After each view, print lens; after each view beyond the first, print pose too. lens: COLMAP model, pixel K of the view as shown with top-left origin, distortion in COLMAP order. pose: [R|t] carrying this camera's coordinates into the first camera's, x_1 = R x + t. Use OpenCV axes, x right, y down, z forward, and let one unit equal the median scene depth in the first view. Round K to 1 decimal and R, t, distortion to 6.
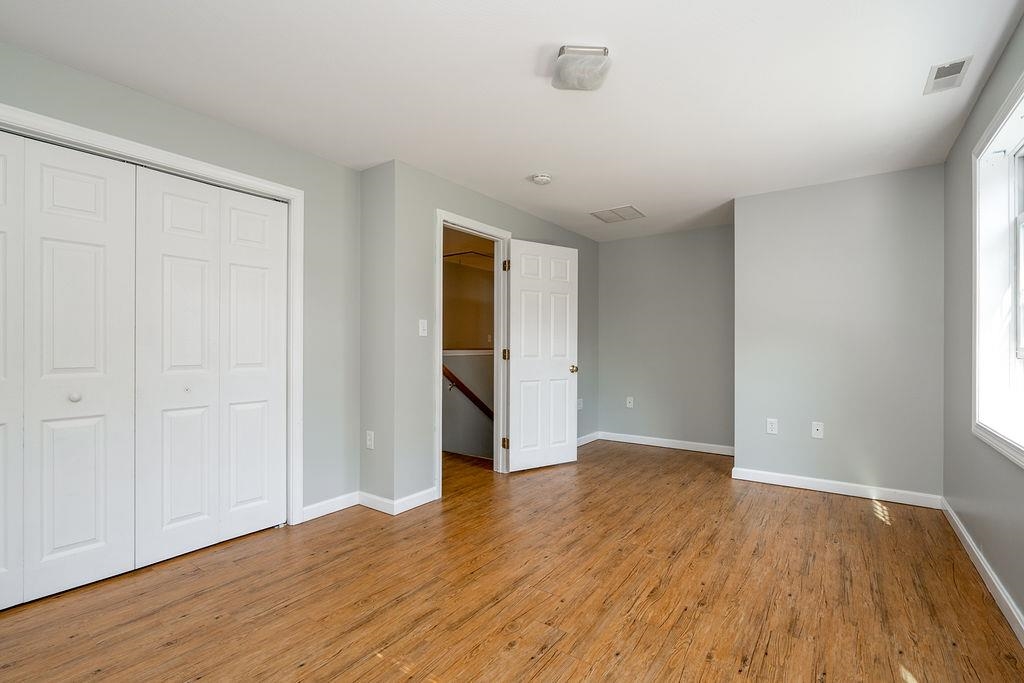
lens RADIAL K [[466.9, 0, 510.3], [0, 466.9, 344.0], [0, 0, 1]] dist [-0.003344, 0.000216]
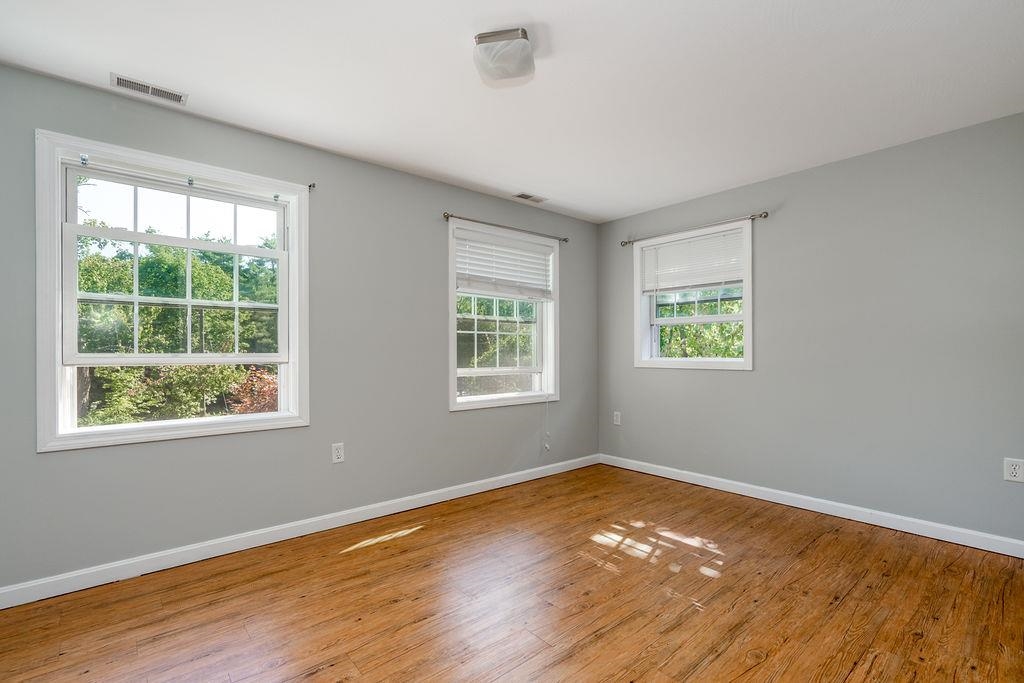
lens RADIAL K [[466.9, 0, 513.2], [0, 466.9, 349.1], [0, 0, 1]] dist [-0.003344, 0.000216]
pose [[-0.972448, 0.003837, 0.233087, -0.083054], [0.002053, 0.999967, -0.007893, 0.010324], [-0.233110, -0.007197, -0.972424, 1.901359]]
